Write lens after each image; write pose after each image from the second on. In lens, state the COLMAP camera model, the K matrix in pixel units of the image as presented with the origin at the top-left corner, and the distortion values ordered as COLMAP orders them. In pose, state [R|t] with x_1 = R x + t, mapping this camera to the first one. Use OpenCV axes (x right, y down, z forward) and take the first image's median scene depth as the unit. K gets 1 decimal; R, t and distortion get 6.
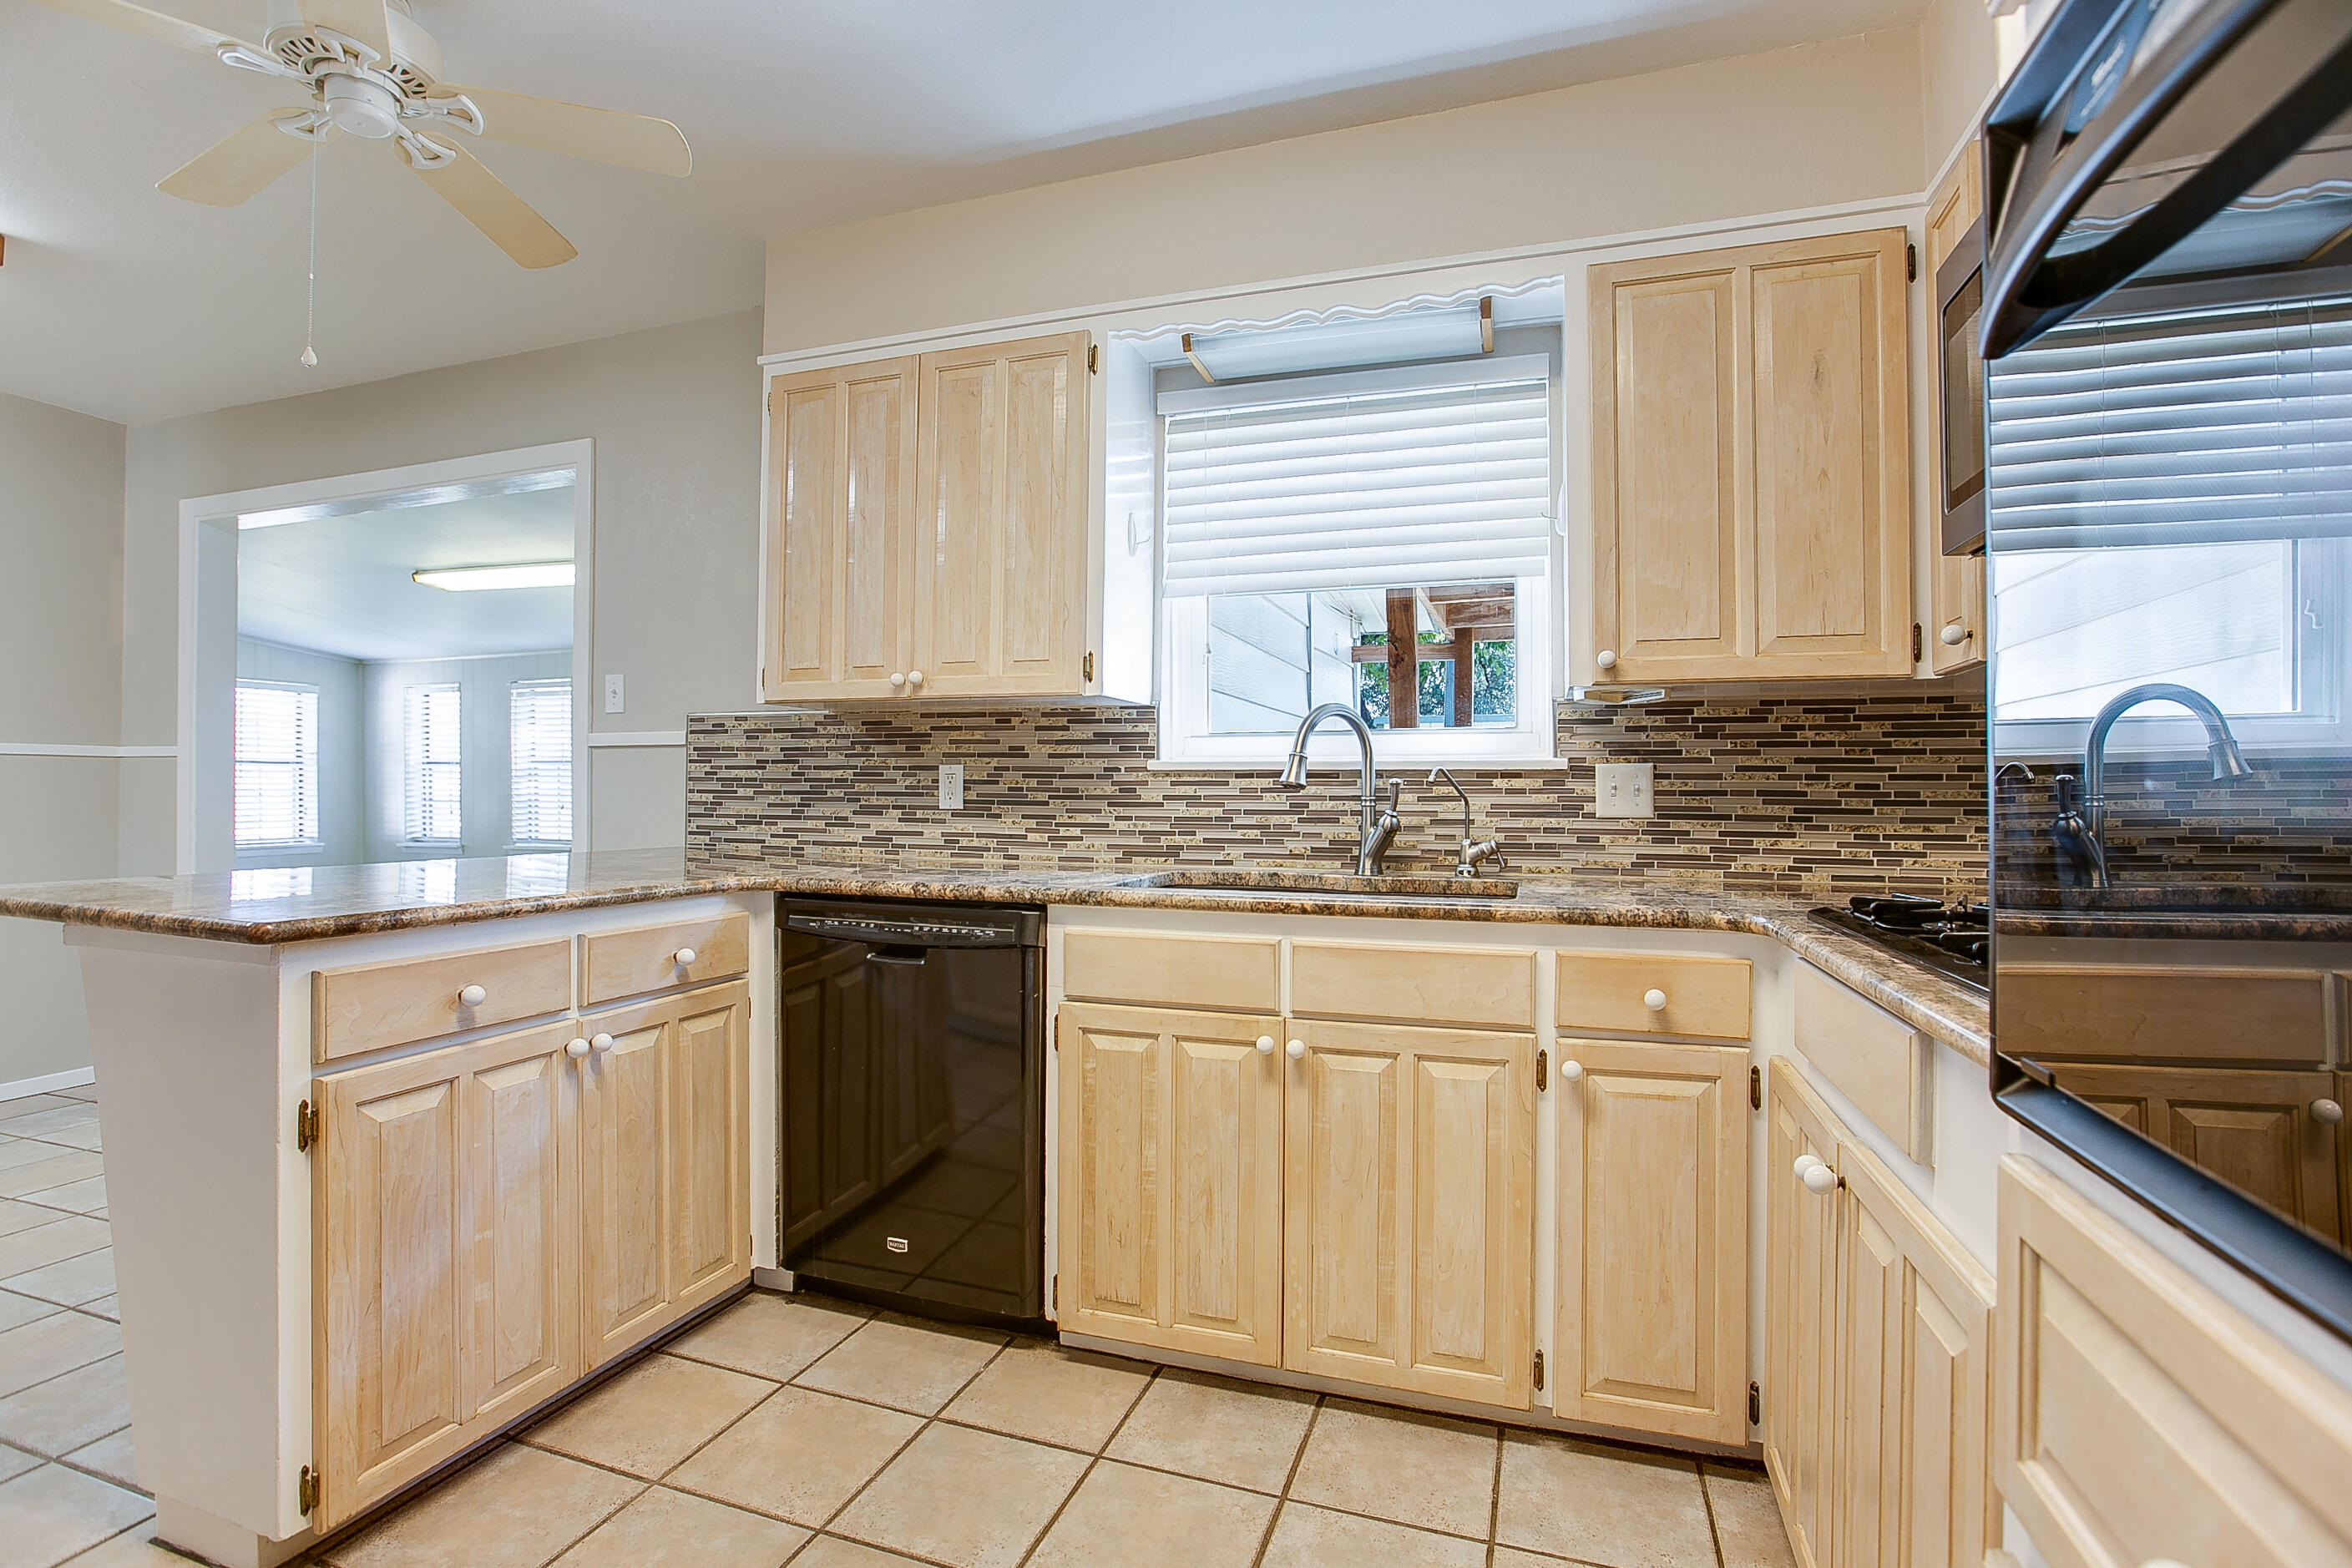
lens RADIAL K [[1109.1, 0, 1176.0], [0, 1109.1, 784.0], [0, 0, 1]] dist [-0.045195, 0.000266]
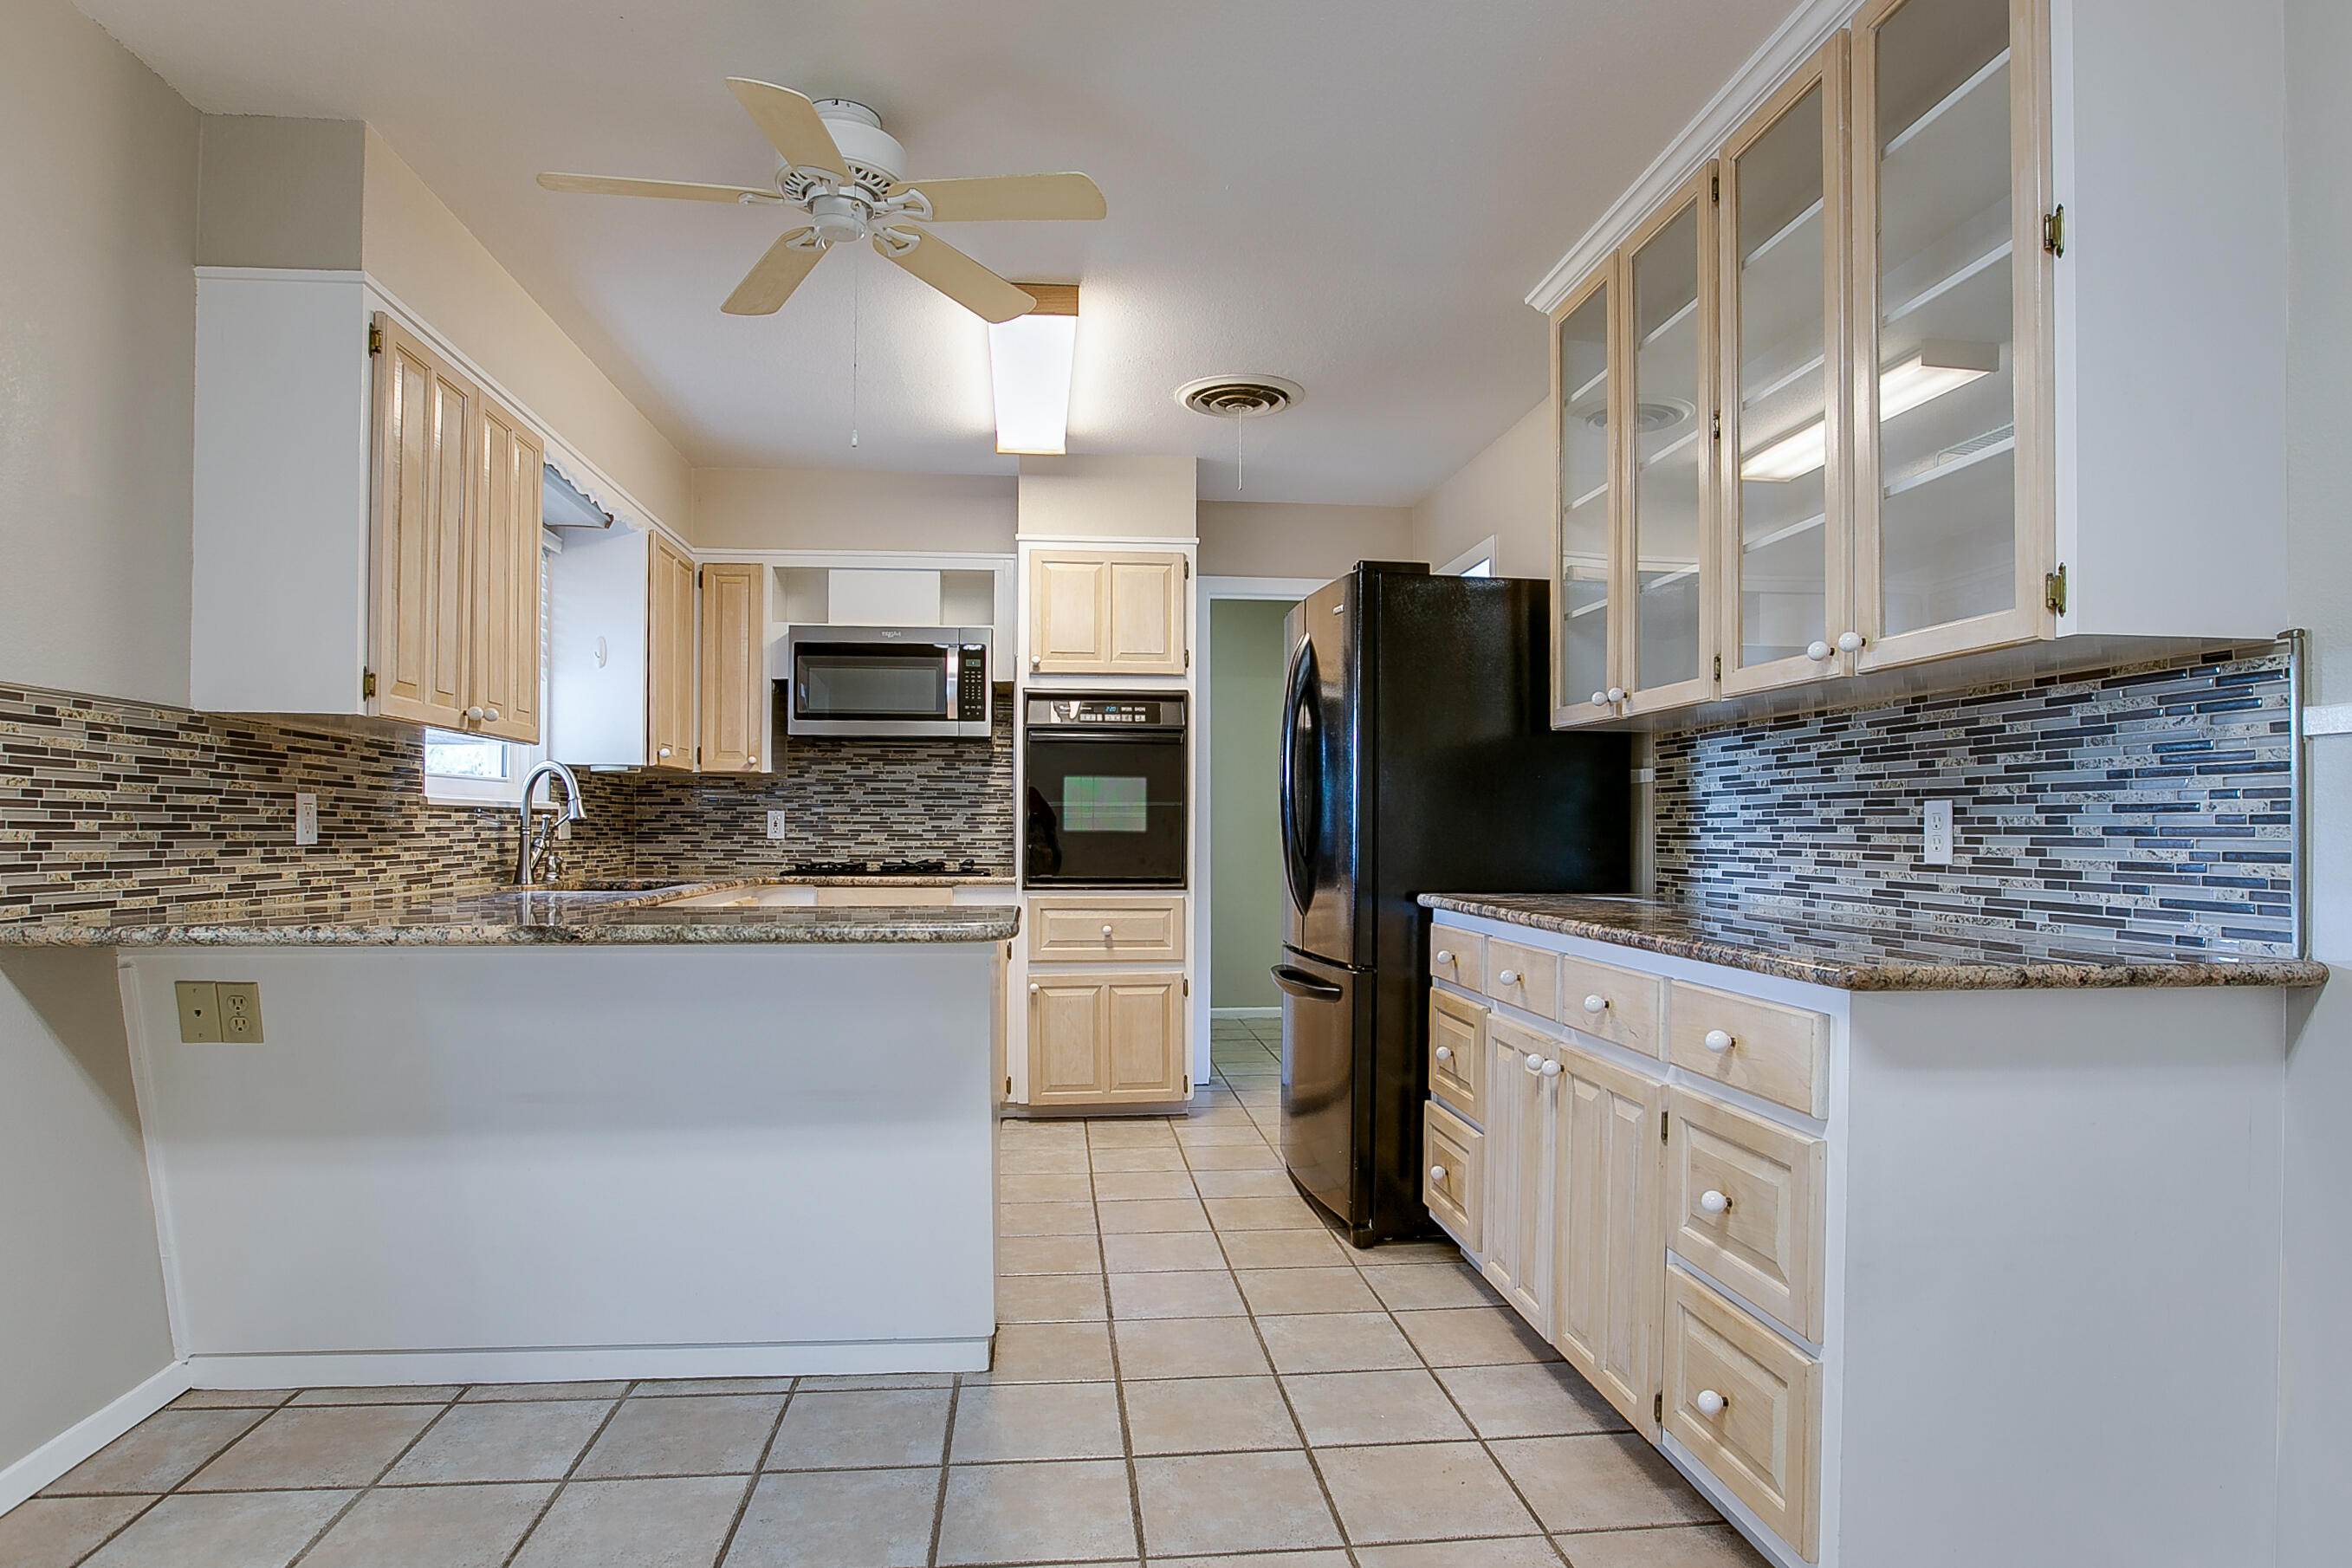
lens RADIAL K [[1304.1, 0, 1186.9], [0, 1304.1, 834.1], [0, 0, 1]] dist [0.001288, 0.000487]
pose [[-0.431982, -0.010855, 0.901817, -1.494121], [-0.013803, 0.999890, 0.005423, -0.000463], [-0.901777, -0.010106, -0.432084, 0.871522]]
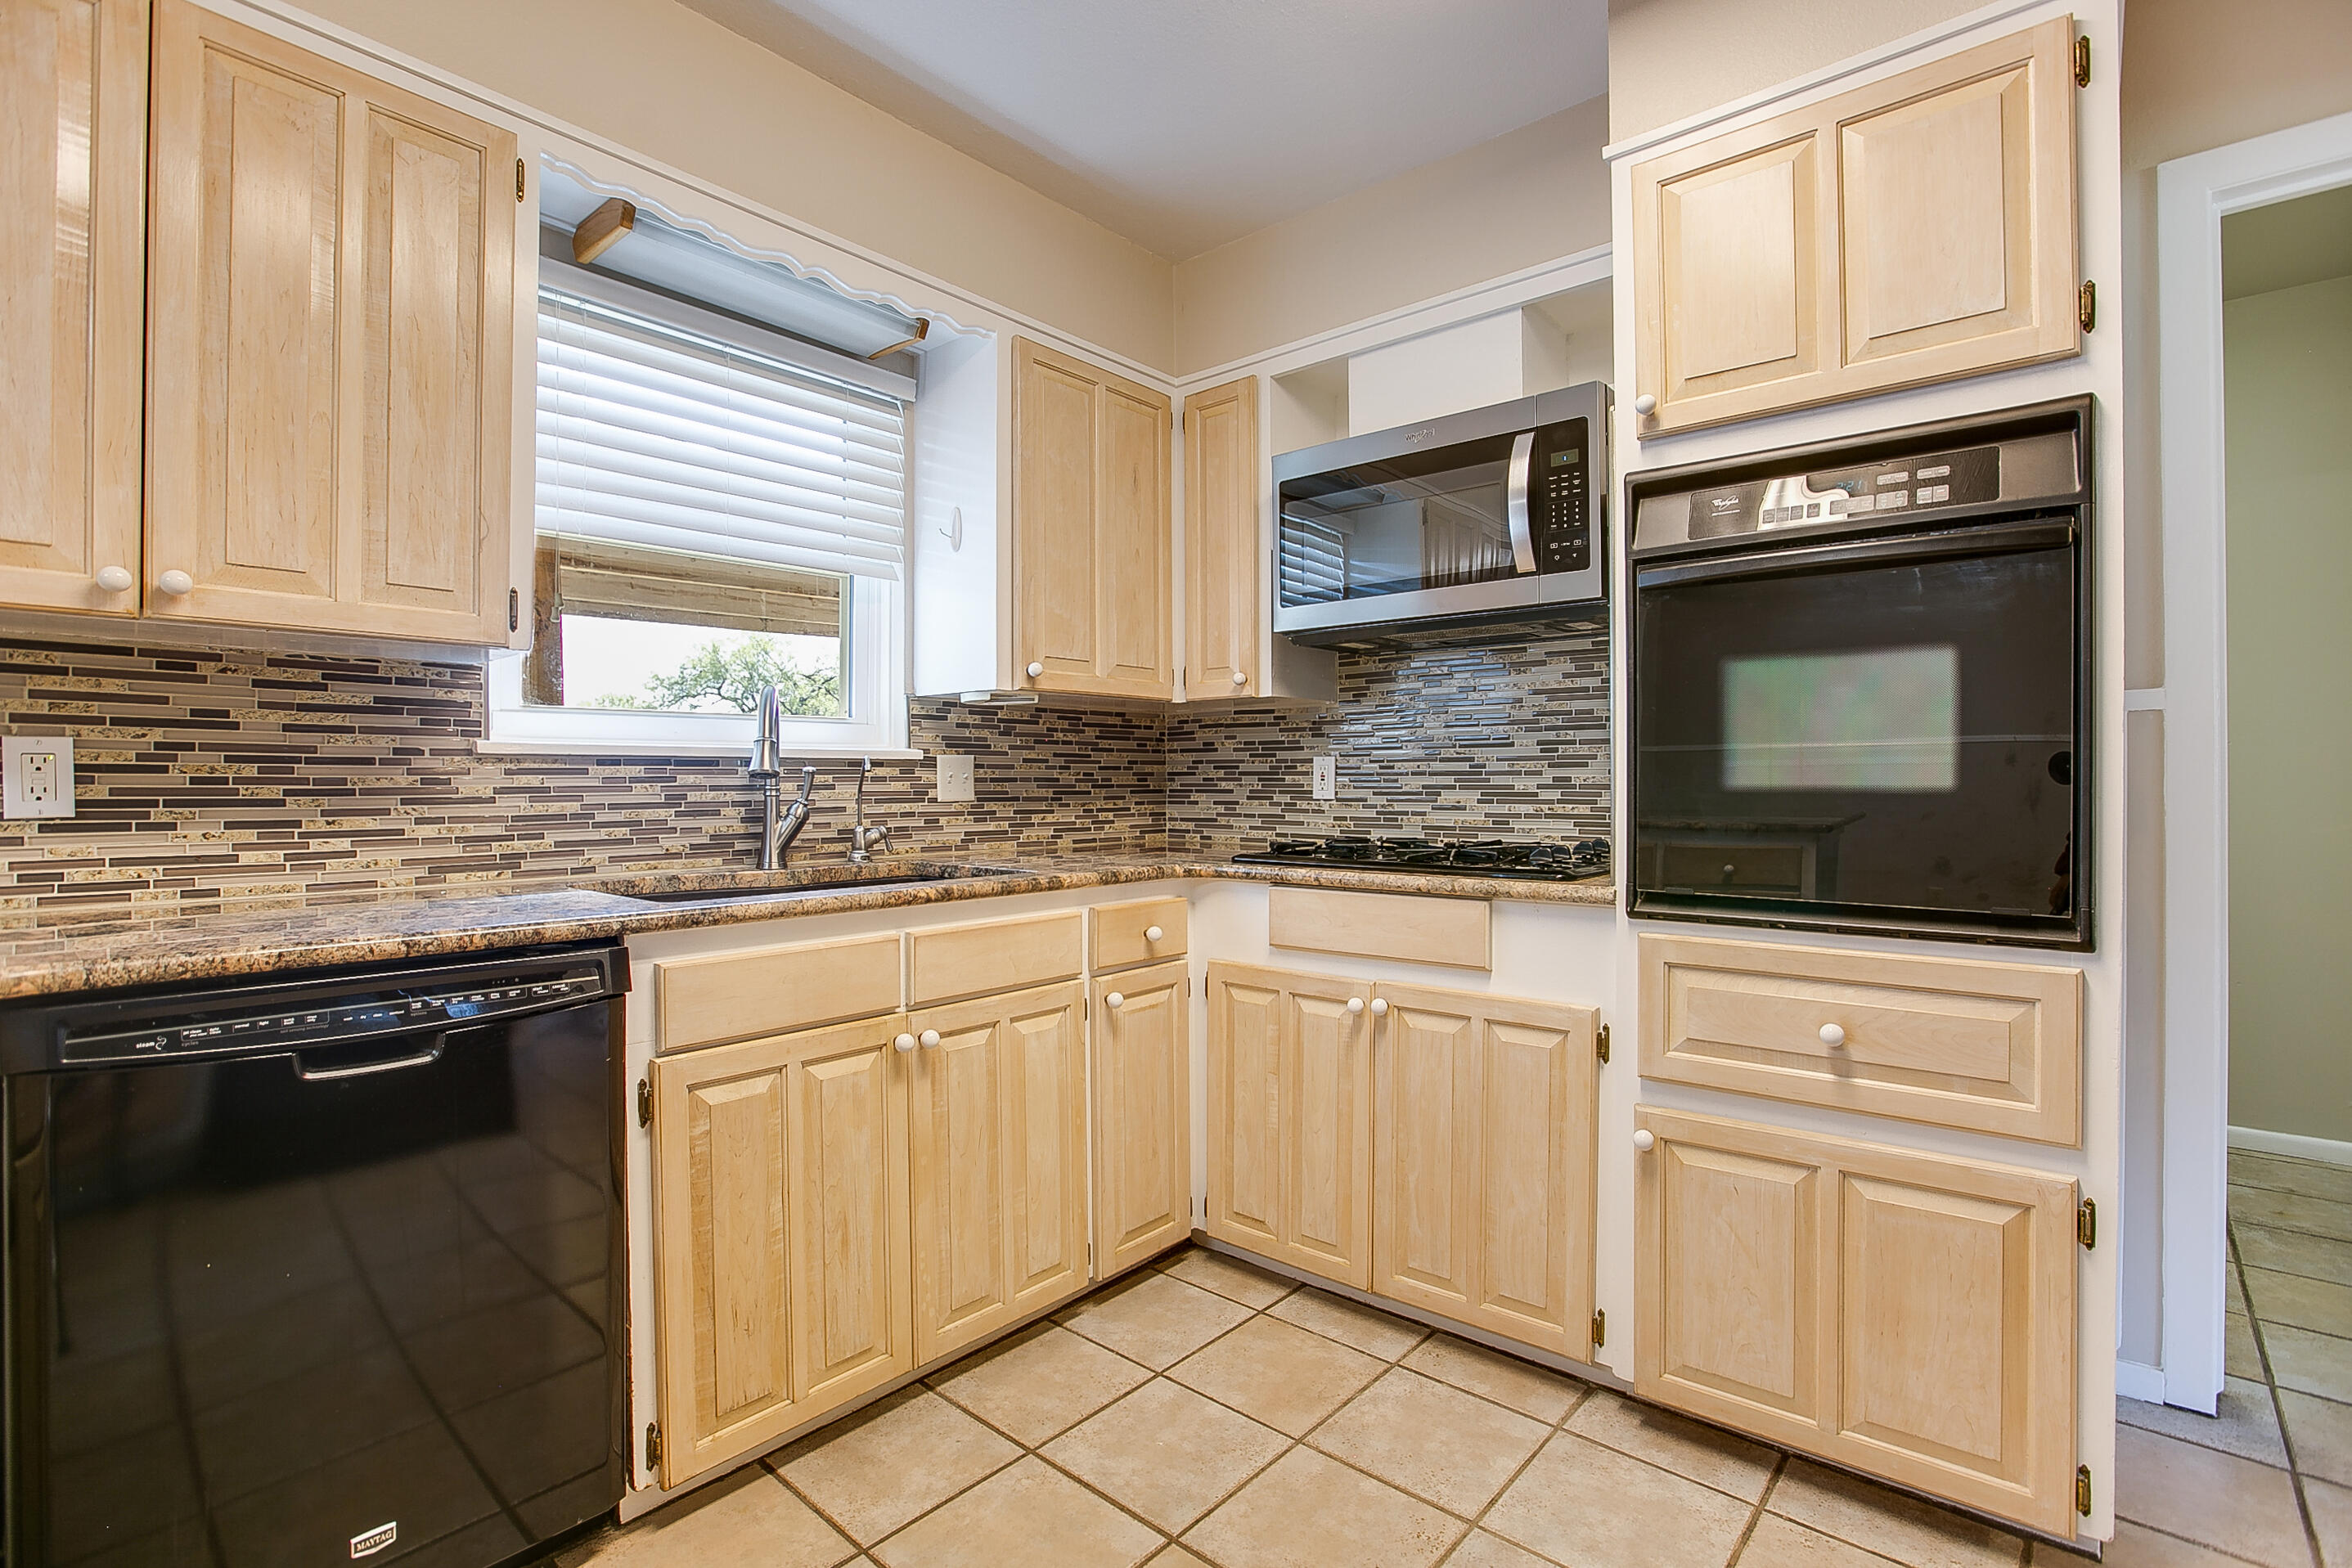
lens RADIAL K [[1103.7, 0, 1169.6], [0, 1103.7, 787.1], [0, 0, 1]] dist [-0.037442, 0.015333]
pose [[0.373056, -0.012208, 0.927728, -0.516619], [-0.002407, 0.999897, 0.014125, -0.001425], [-0.927806, -0.007503, 0.372988, 0.305590]]
